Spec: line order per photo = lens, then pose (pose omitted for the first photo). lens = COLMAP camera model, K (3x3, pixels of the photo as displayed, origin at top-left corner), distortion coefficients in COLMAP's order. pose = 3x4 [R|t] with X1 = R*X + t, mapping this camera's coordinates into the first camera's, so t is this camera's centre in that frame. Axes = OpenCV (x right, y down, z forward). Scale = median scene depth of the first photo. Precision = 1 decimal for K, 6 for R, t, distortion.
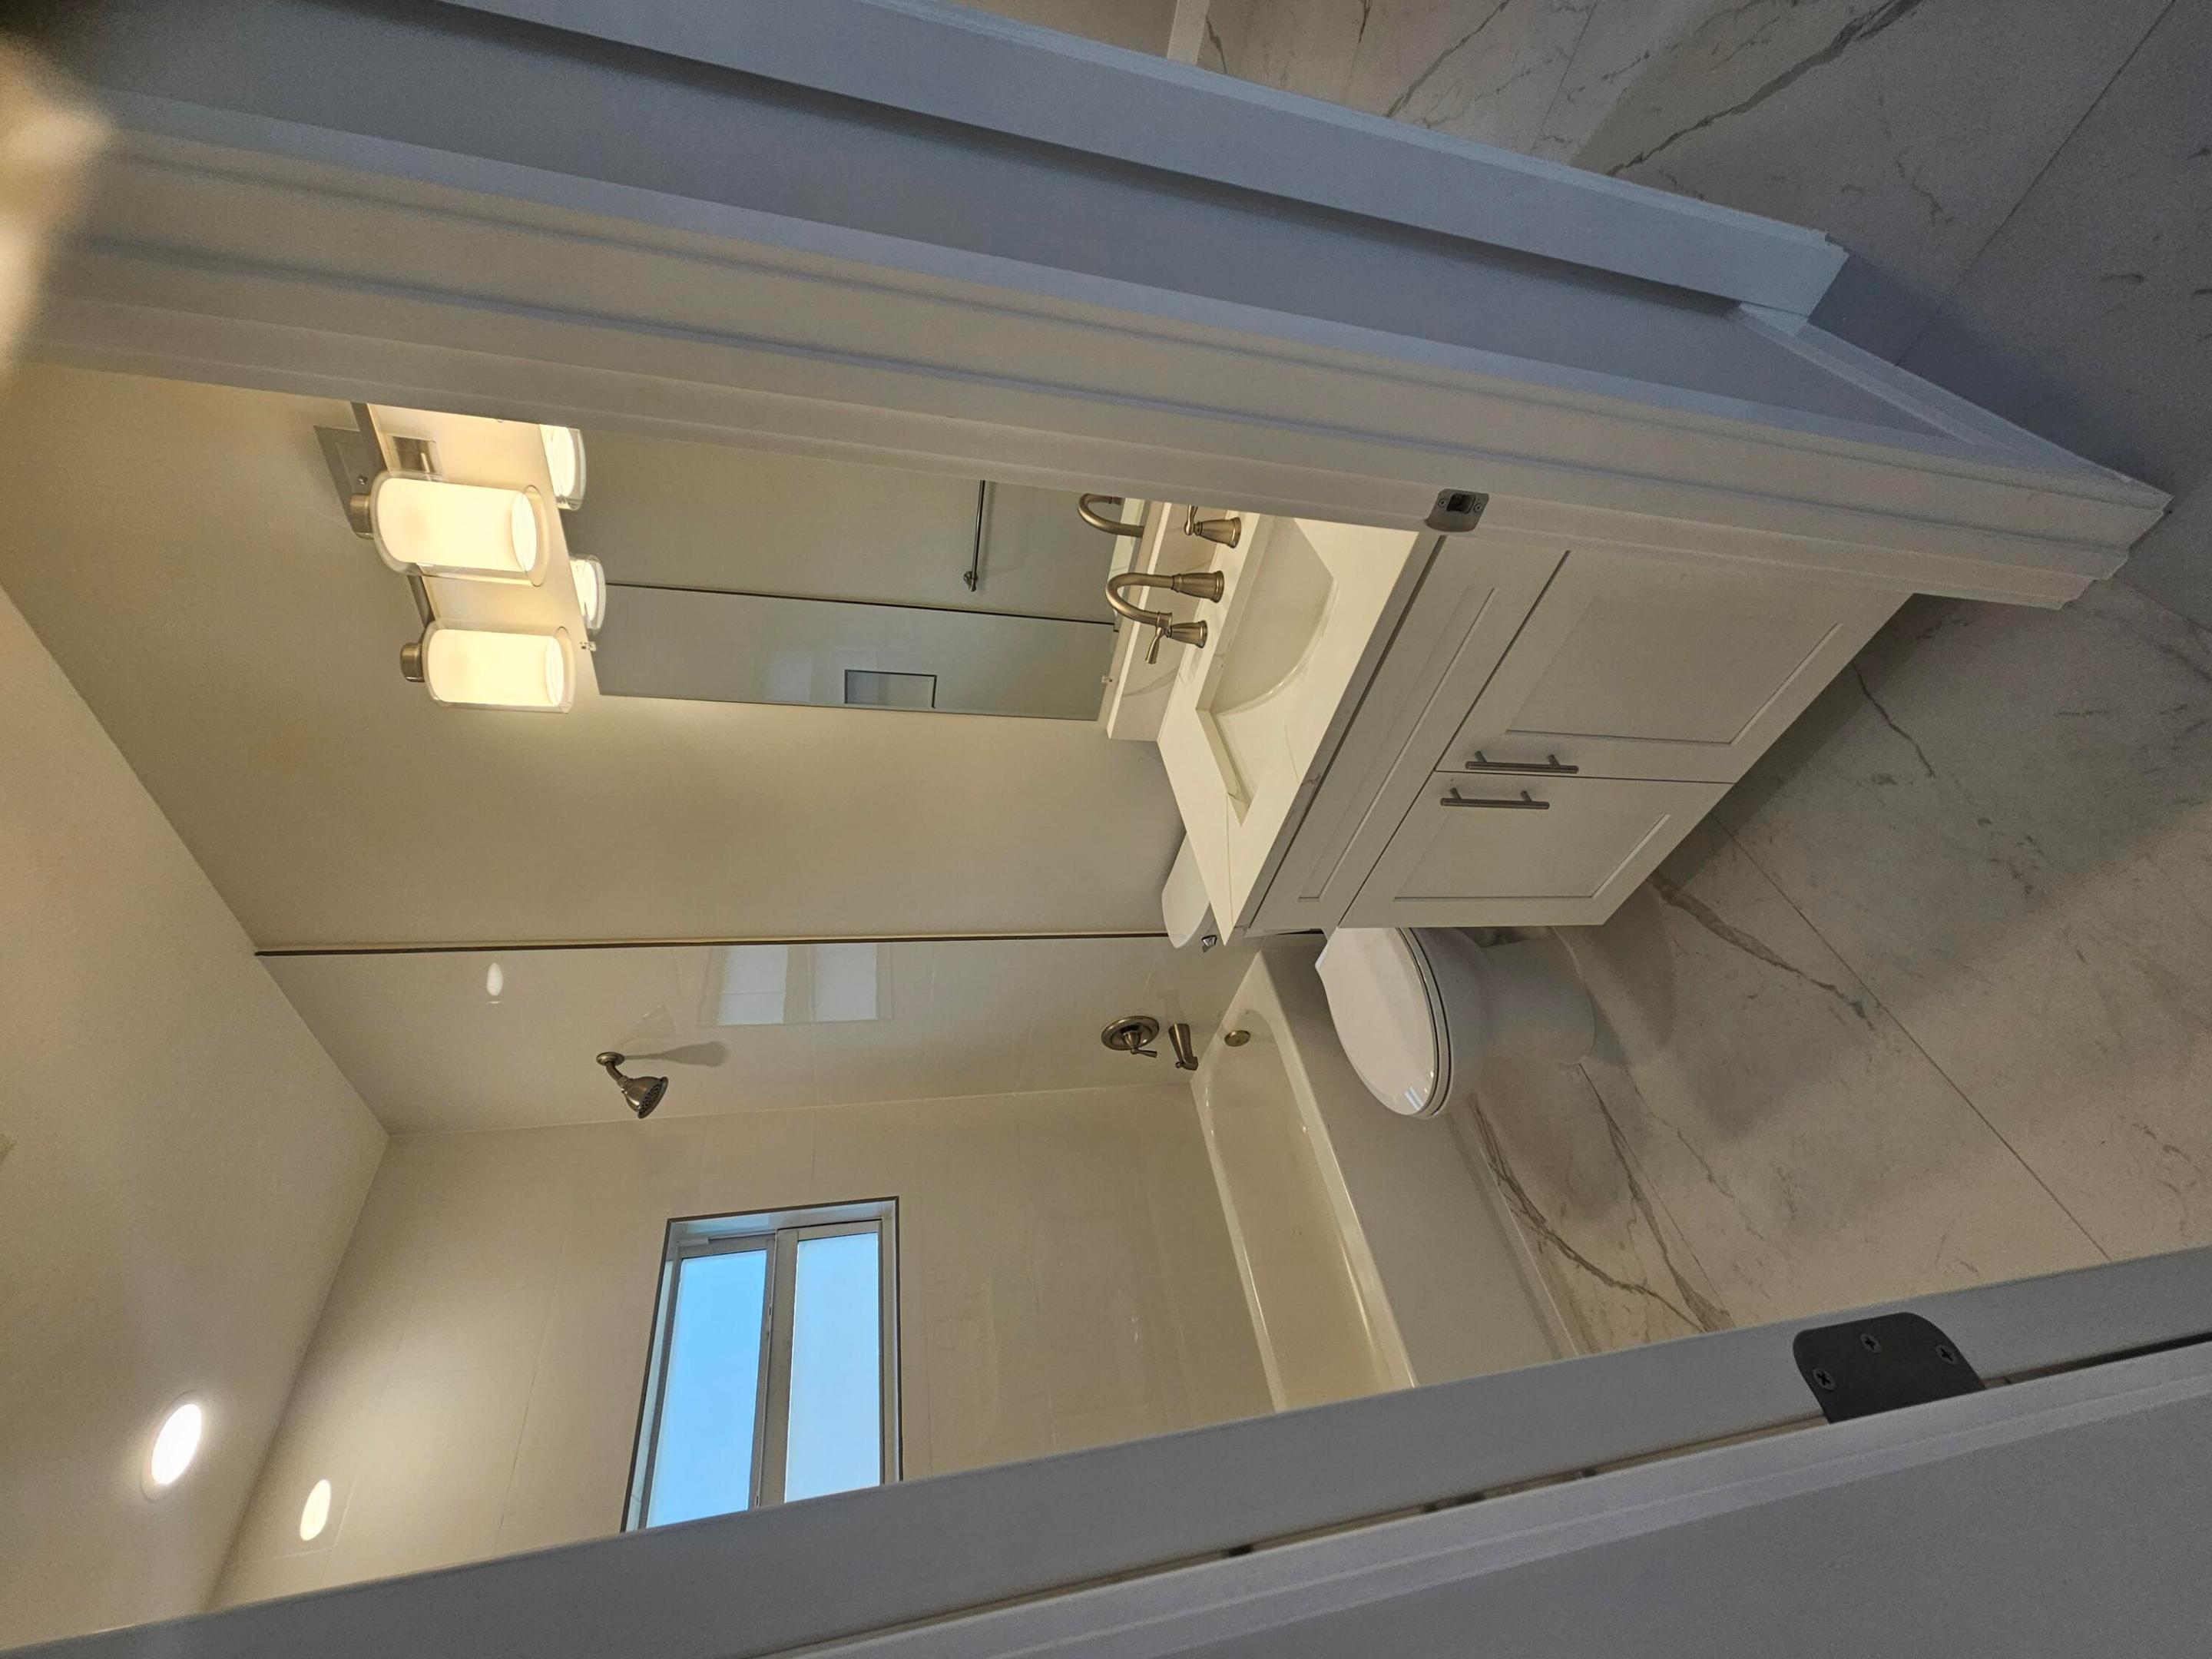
lens RADIAL K [[910.6, 0, 1115.8], [0, 910.6, 834.4], [0, 0, 1]] dist [0.010359, 0.000169]
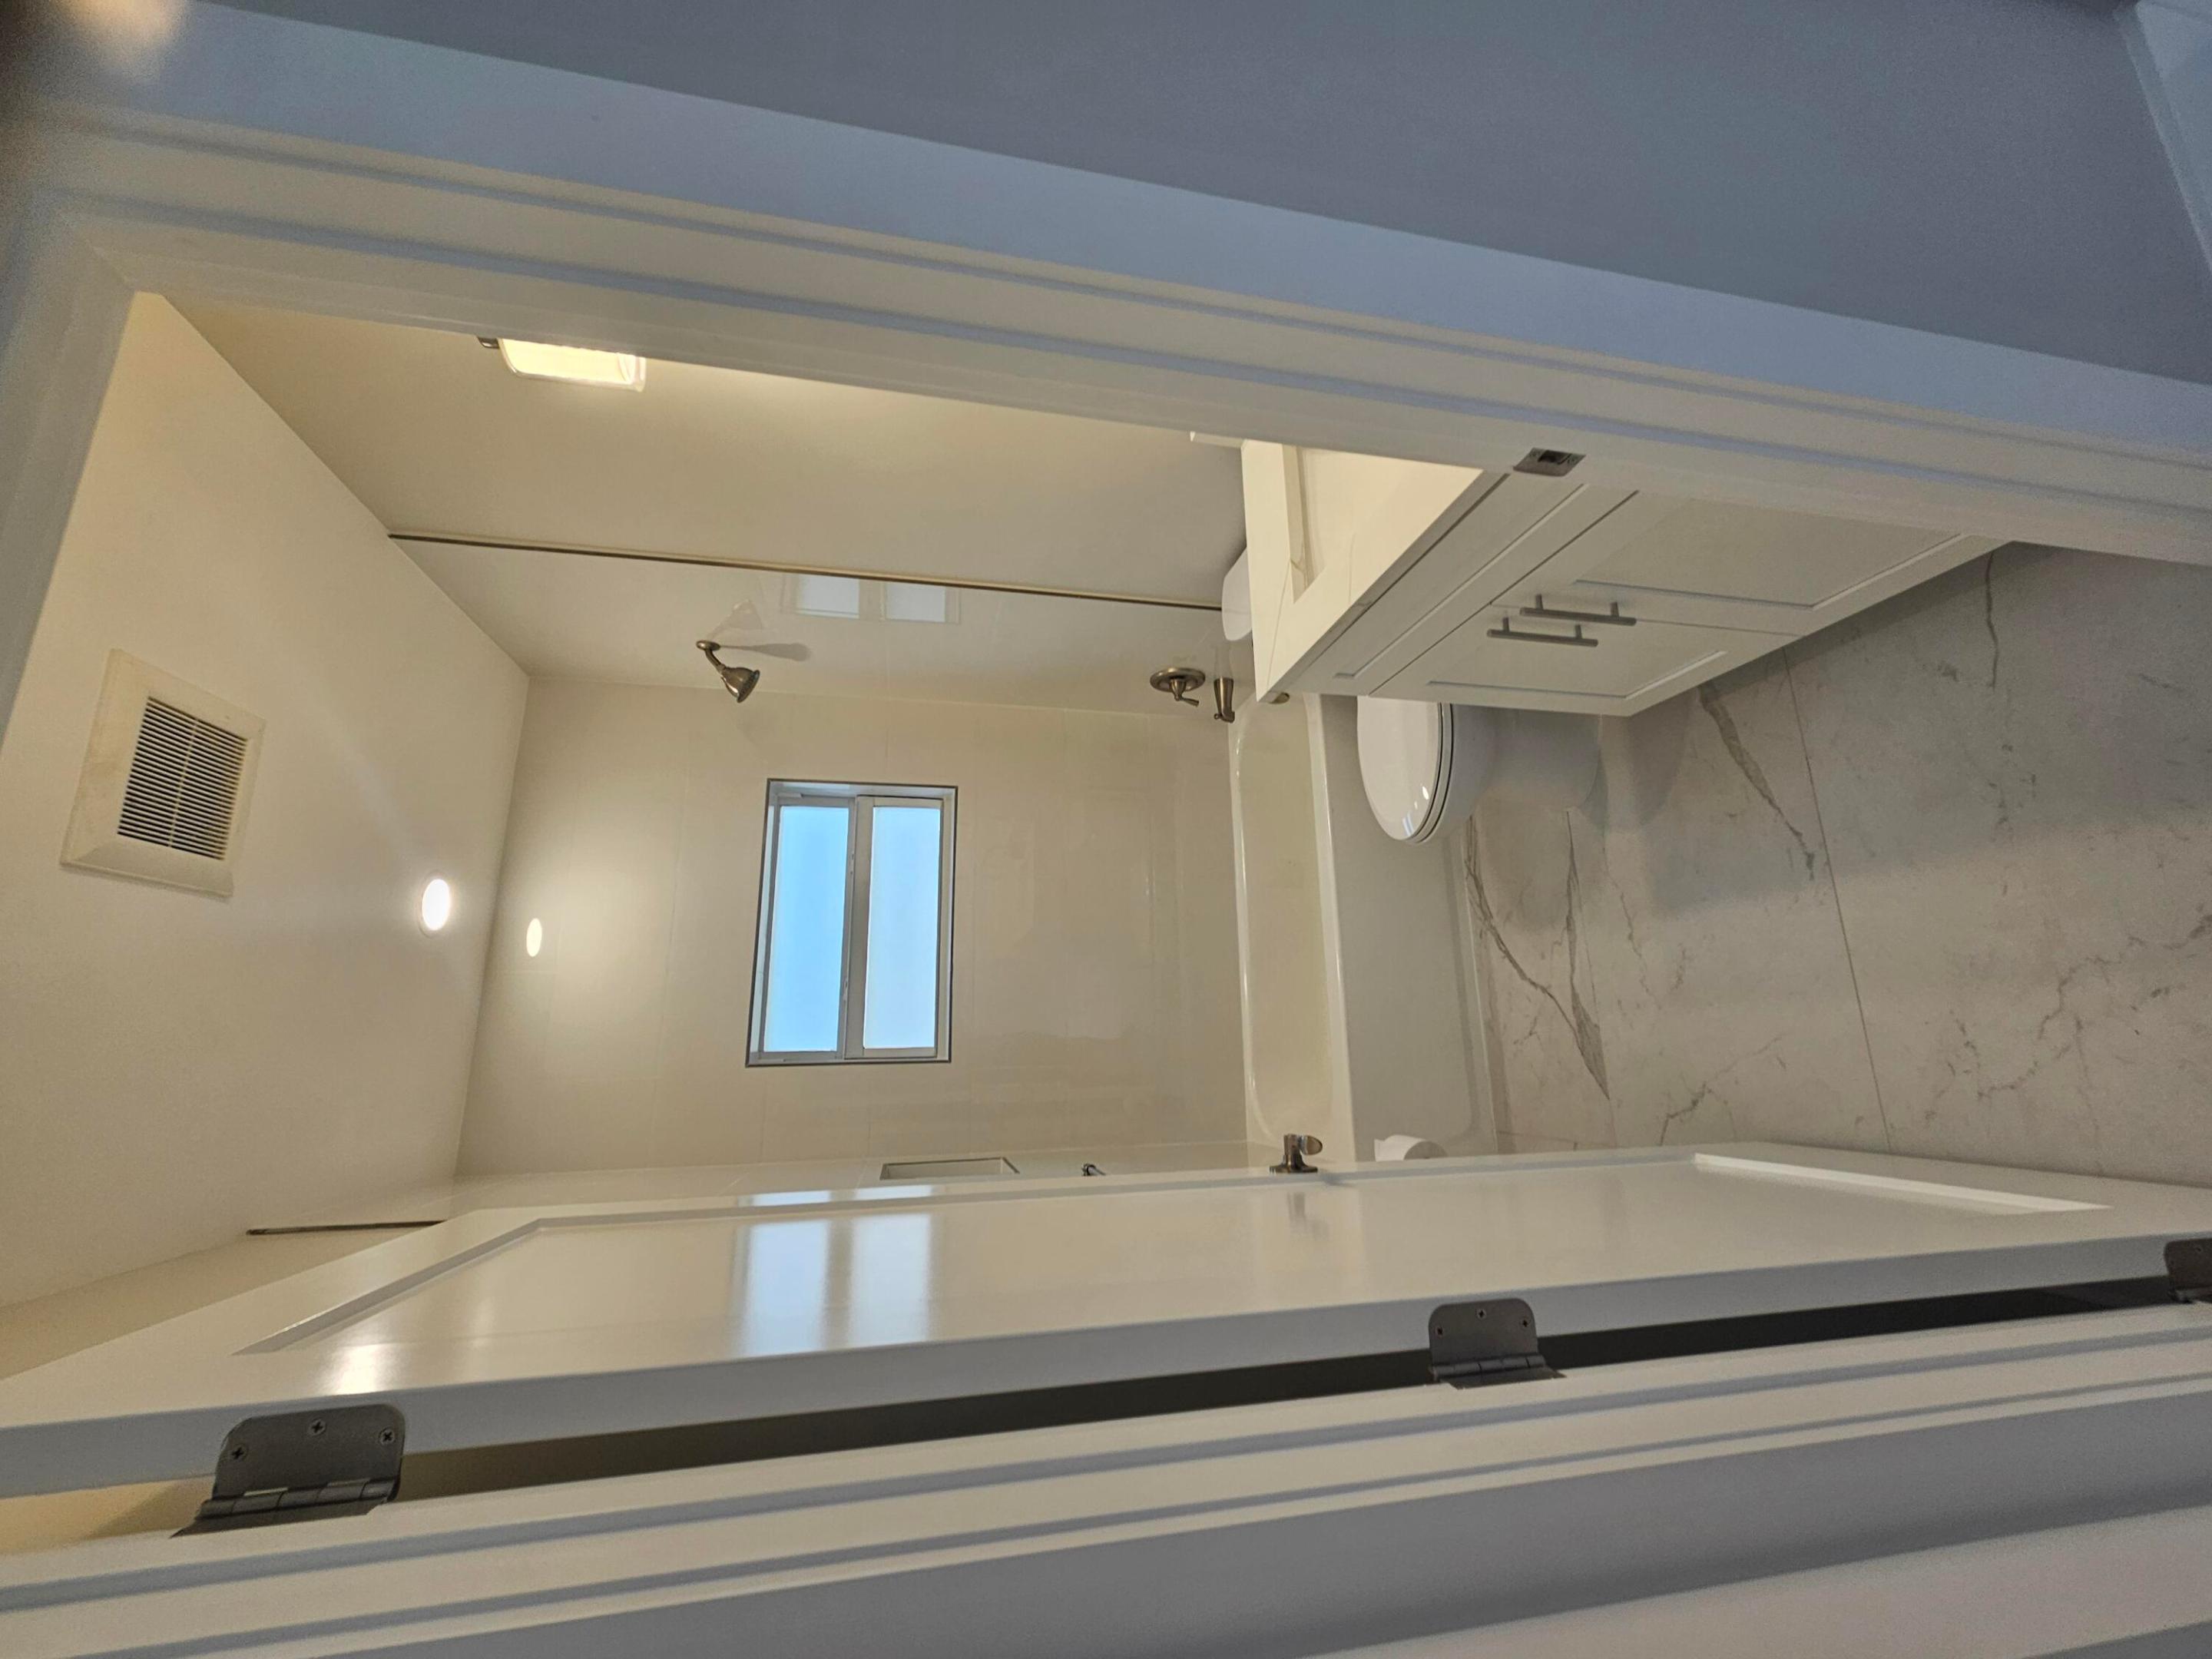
lens RADIAL K [[907.7, 0, 1115.4], [0, 907.7, 825.2], [0, 0, 1]] dist [0.000439, 0.004781]
pose [[0.986524, 0.159987, -0.034267, 0.011570], [-0.123325, 0.864731, 0.486859, -0.207475], [0.107523, -0.476073, 0.872808, -0.019756]]
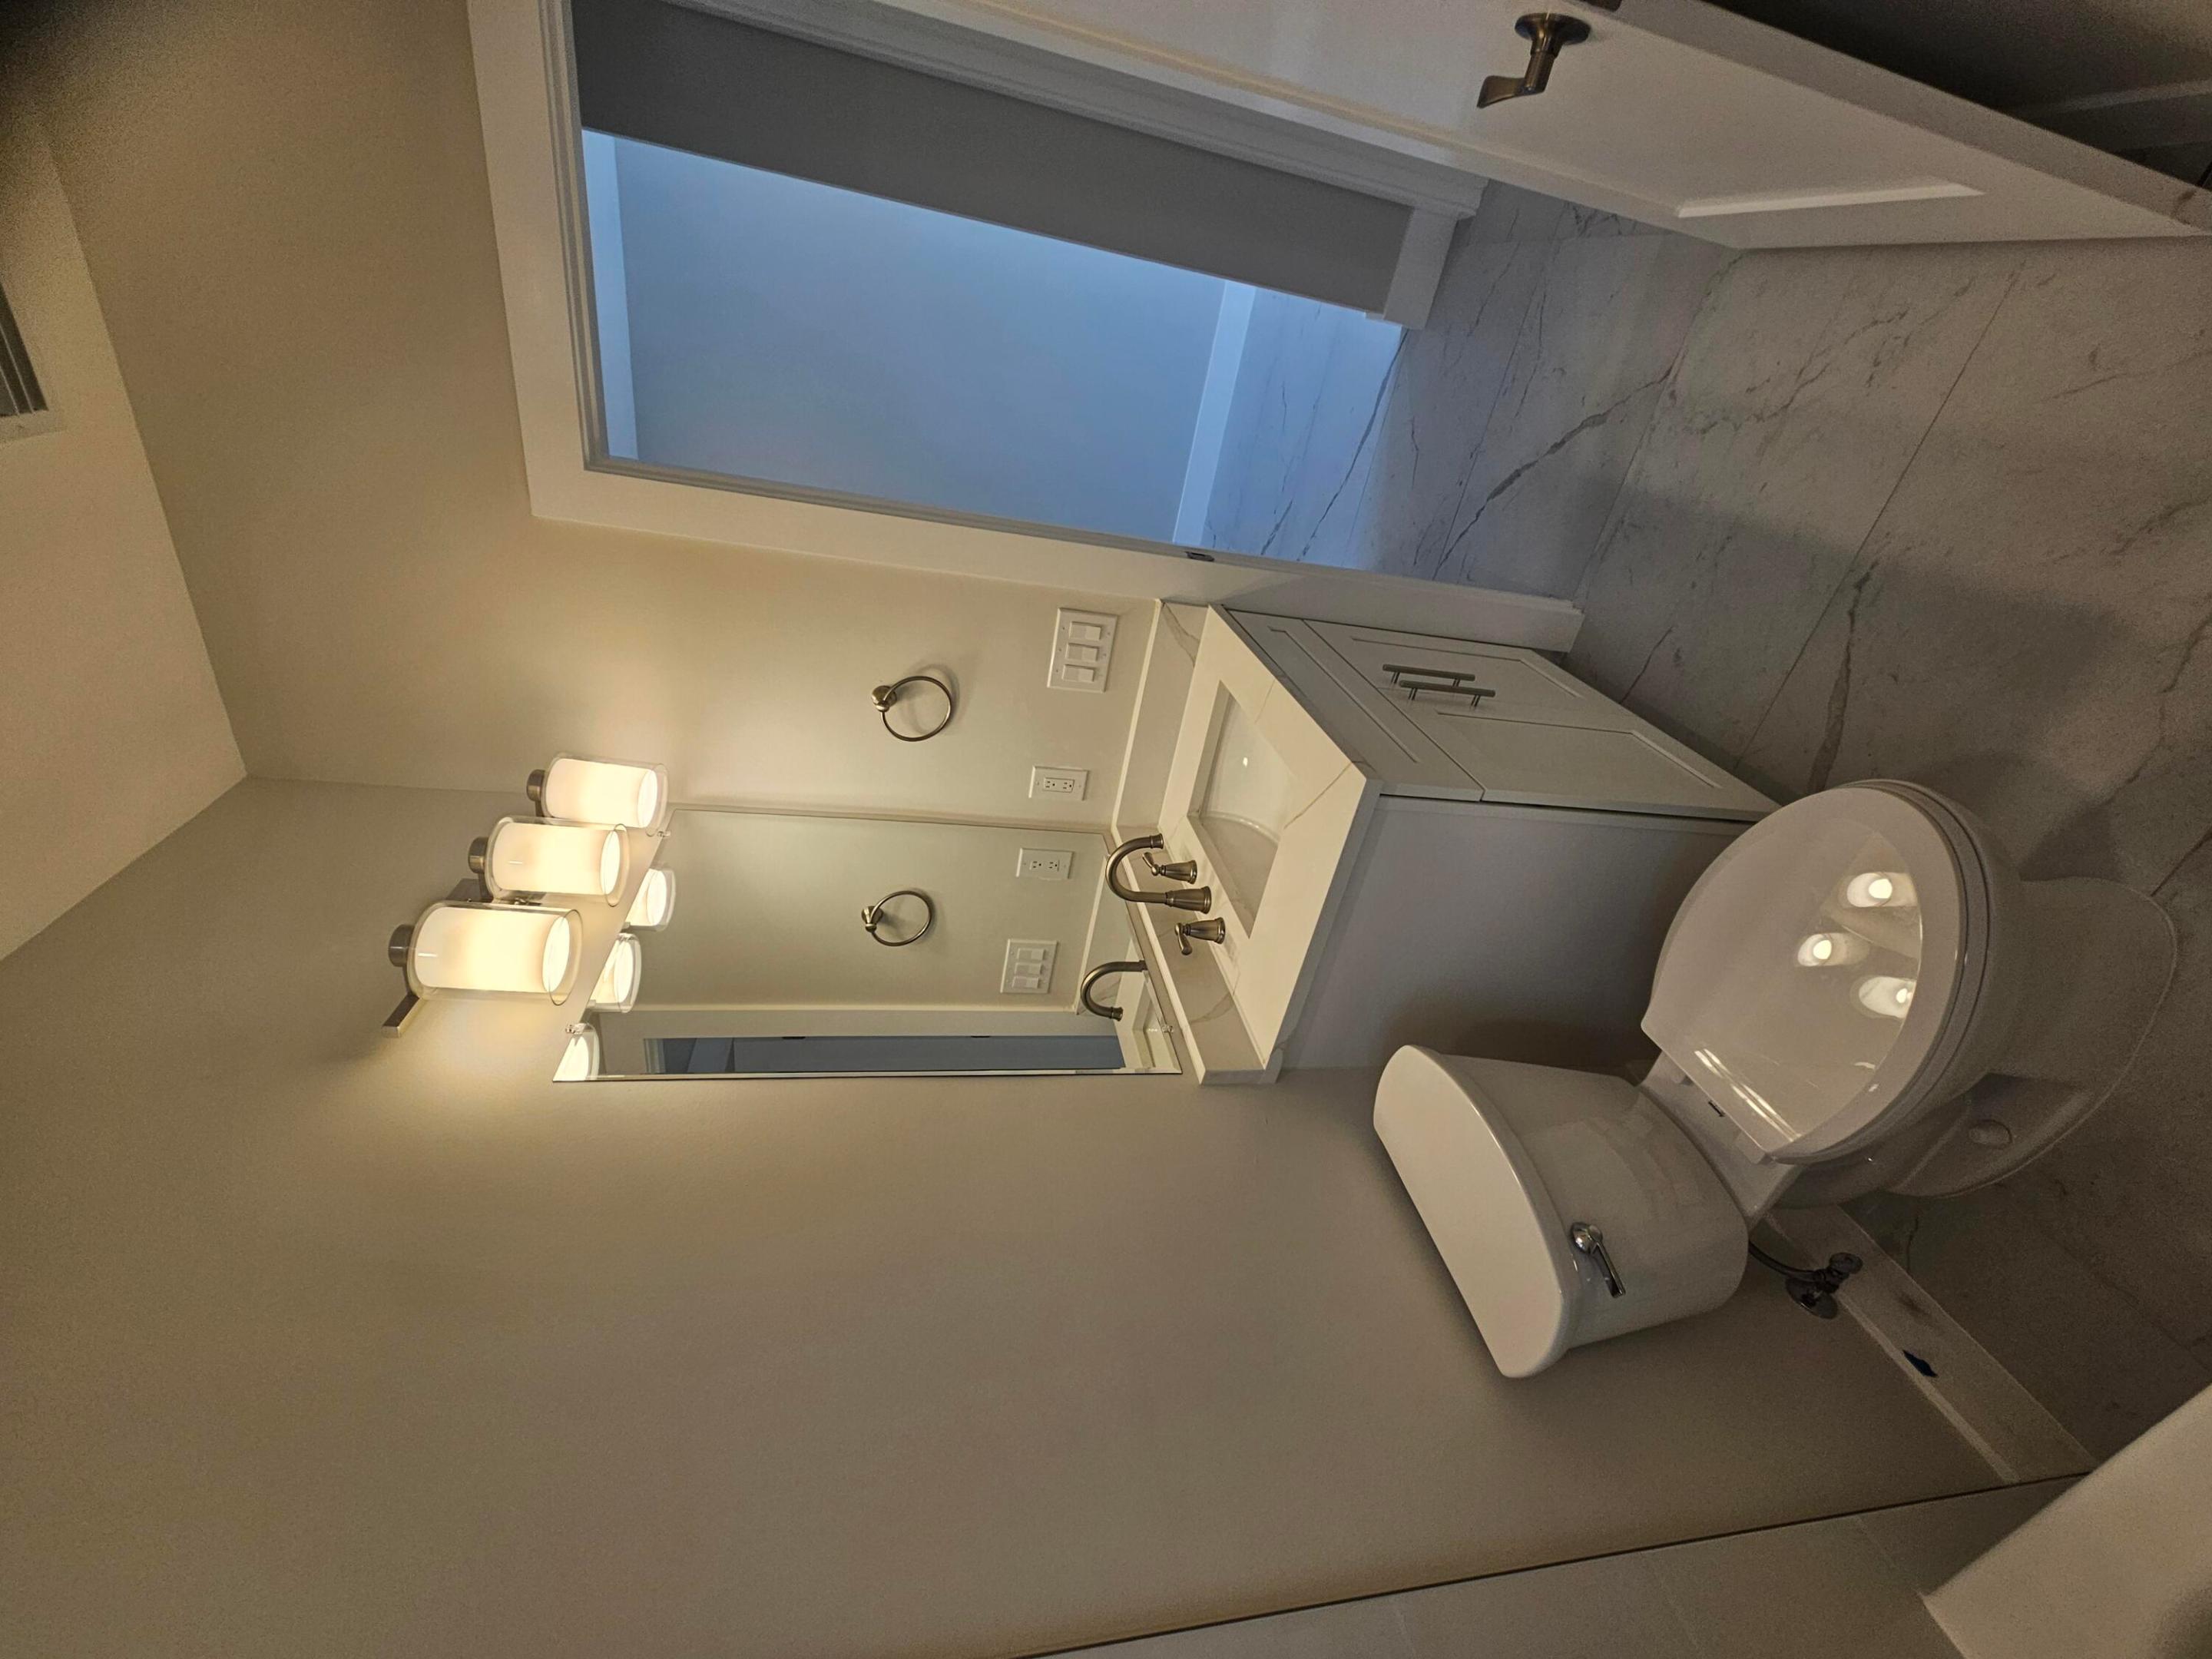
lens RADIAL K [[898.9, 0, 1106.0], [0, 898.9, 829.5], [0, 0, 1]] dist [-0.000185, -0.000160]
pose [[0.920962, -0.210607, 0.327831, -0.290539], [0.272339, -0.253808, -0.928123, 0.631270], [0.278675, 0.944048, -0.176391, 0.908565]]
